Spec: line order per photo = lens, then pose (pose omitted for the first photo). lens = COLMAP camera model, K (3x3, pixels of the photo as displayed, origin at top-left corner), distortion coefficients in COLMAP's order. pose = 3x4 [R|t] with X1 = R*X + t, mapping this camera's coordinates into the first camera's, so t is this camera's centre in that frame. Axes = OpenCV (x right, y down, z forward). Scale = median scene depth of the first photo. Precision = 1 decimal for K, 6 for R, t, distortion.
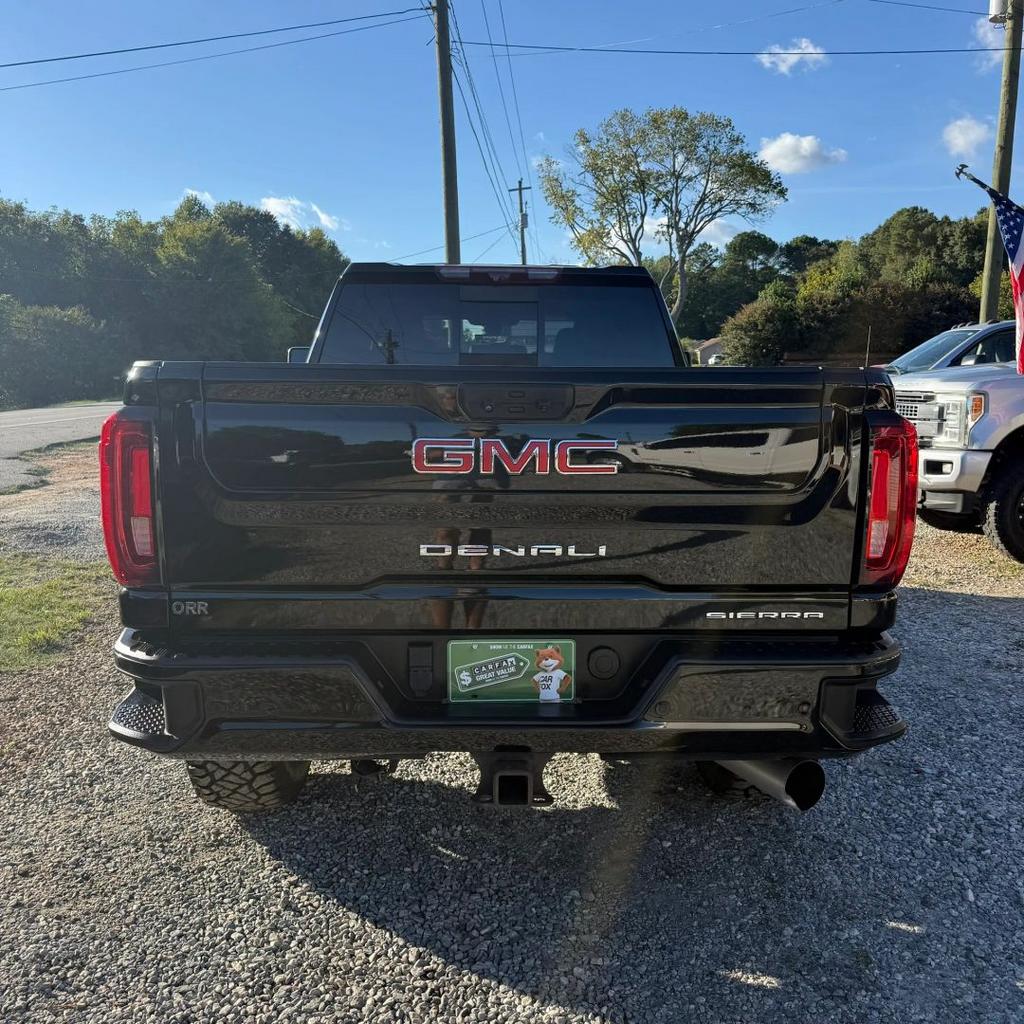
lens RADIAL K [[950.5, 0, 512.0], [0, 950.5, 512.0], [0, 0, 1]] dist [0.105376, -0.207364]
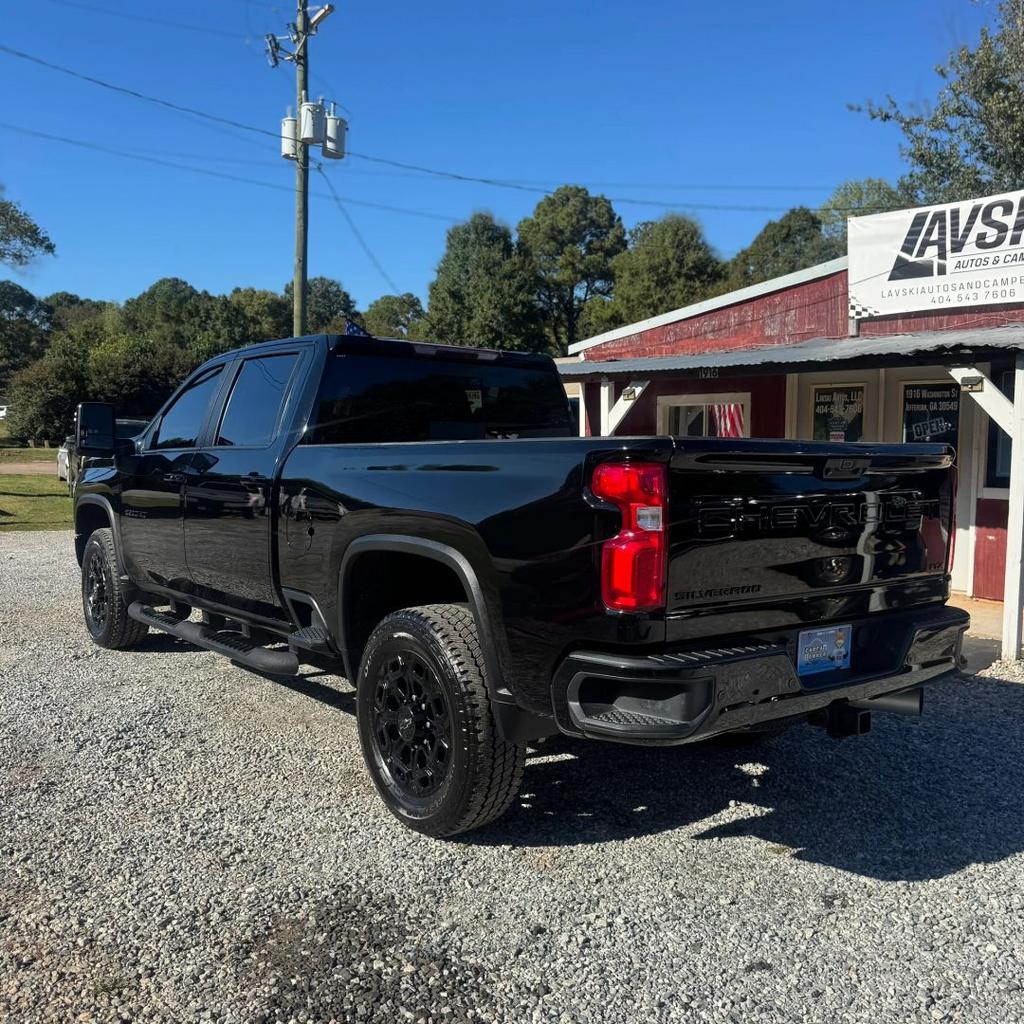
lens RADIAL K [[970.5, 0, 509.6], [0, 970.5, 519.0], [0, 0, 1]] dist [0.107891, -0.214221]
pose [[0.748213, -0.033898, 0.662592, -0.038963], [0.072043, 0.996940, -0.030350, 0.004356], [-0.659535, 0.070443, 0.748366, -0.030920]]
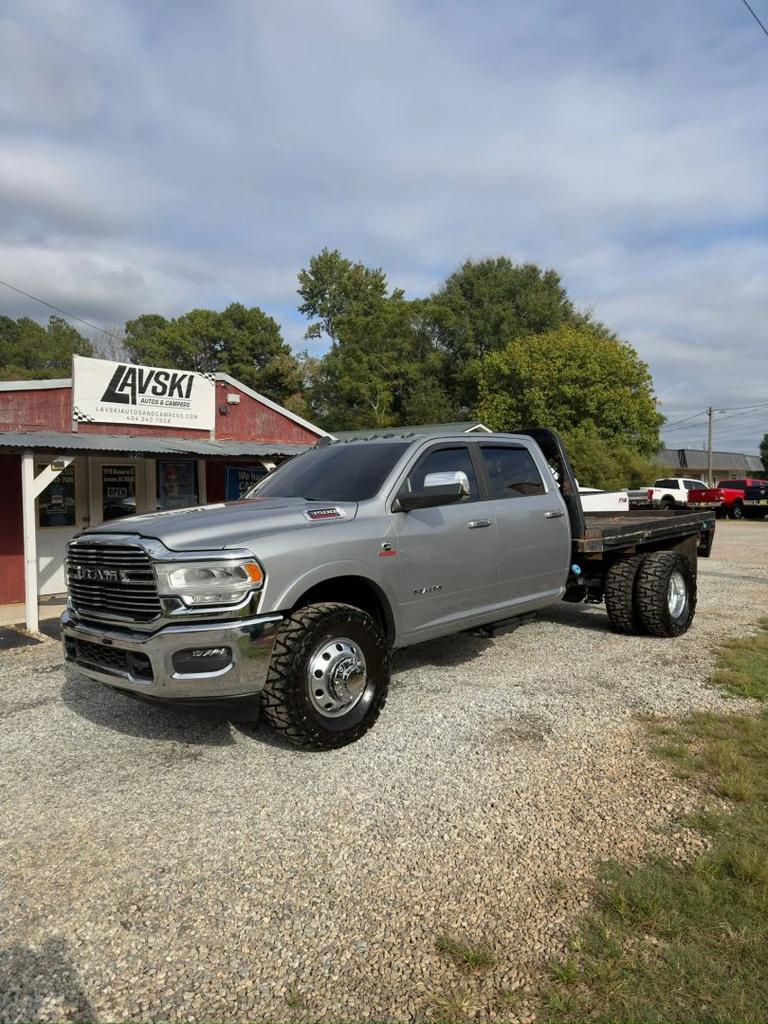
lens RADIAL K [[720.7, 0, 386.6], [0, 720.7, 519.6], [0, 0, 1]] dist [0.143502, -0.269758]
pose [[-0.760651, 0.007323, 0.649120, -0.064376], [0.123454, 0.983320, 0.133573, -0.018695], [-0.637314, 0.181739, -0.748867, 0.133260]]
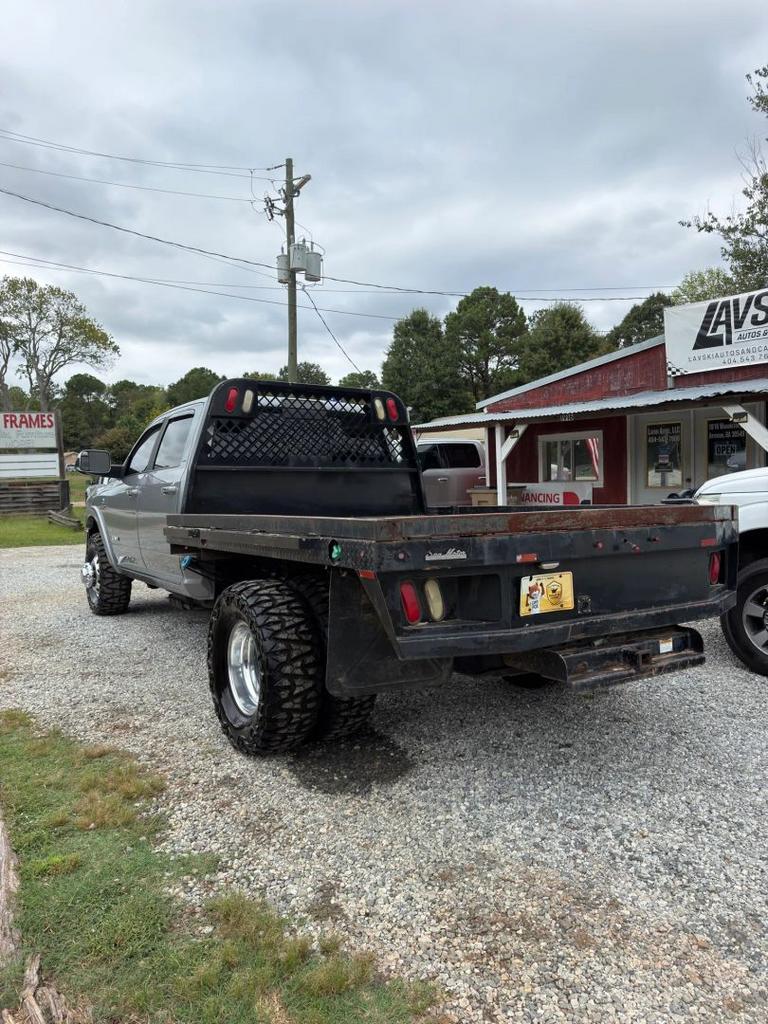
lens RADIAL K [[720.7, 0, 386.6], [0, 720.7, 519.6], [0, 0, 1]] dist [0.143502, -0.269758]
pose [[0.799878, -0.040603, 0.598788, -0.048257], [0.094681, 0.993752, -0.059093, 0.008256], [-0.592647, 0.103961, 0.798725, -0.044890]]
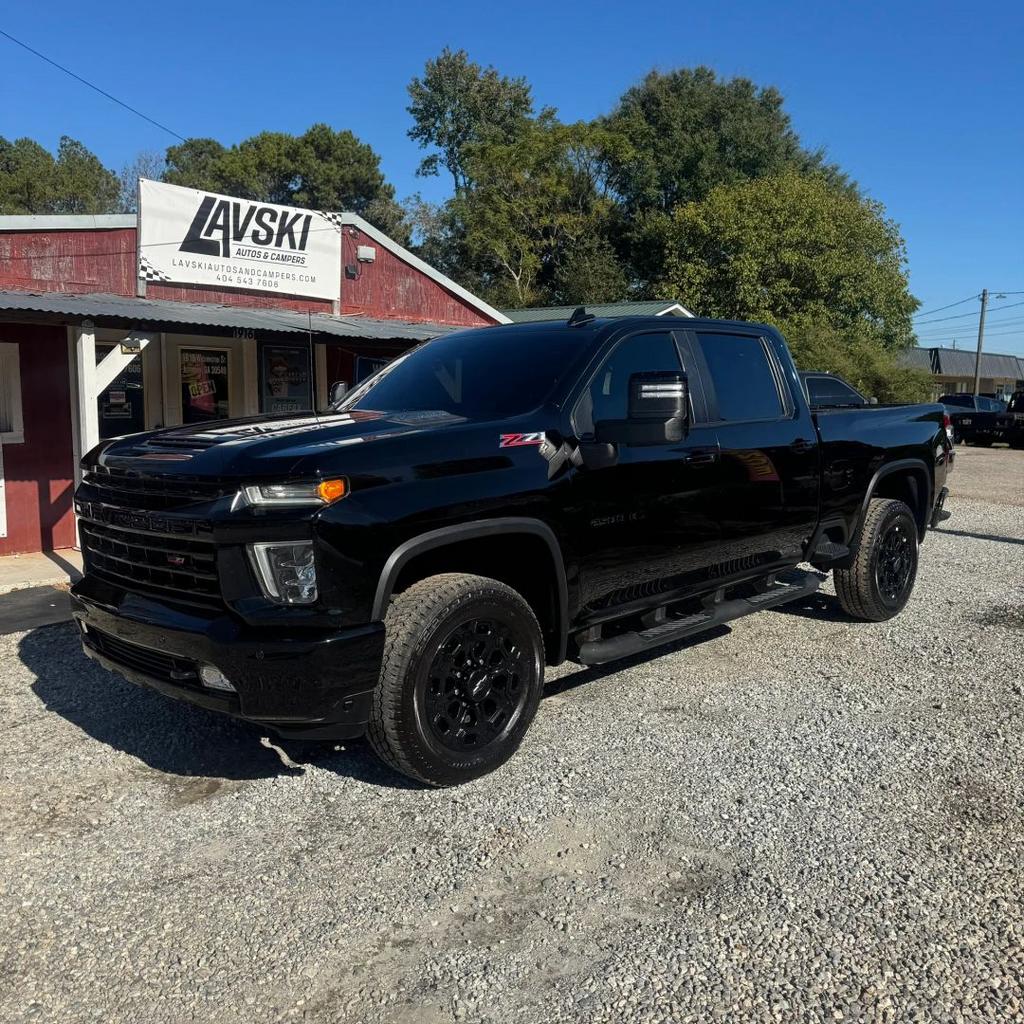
lens RADIAL K [[970.5, 0, 509.6], [0, 970.5, 519.0], [0, 0, 1]] dist [0.107891, -0.214221]
pose [[-0.759388, -0.069869, 0.646876, -0.042756], [0.097279, 0.970850, 0.219059, -0.019250], [-0.643325, 0.229278, -0.730455, 0.130613]]
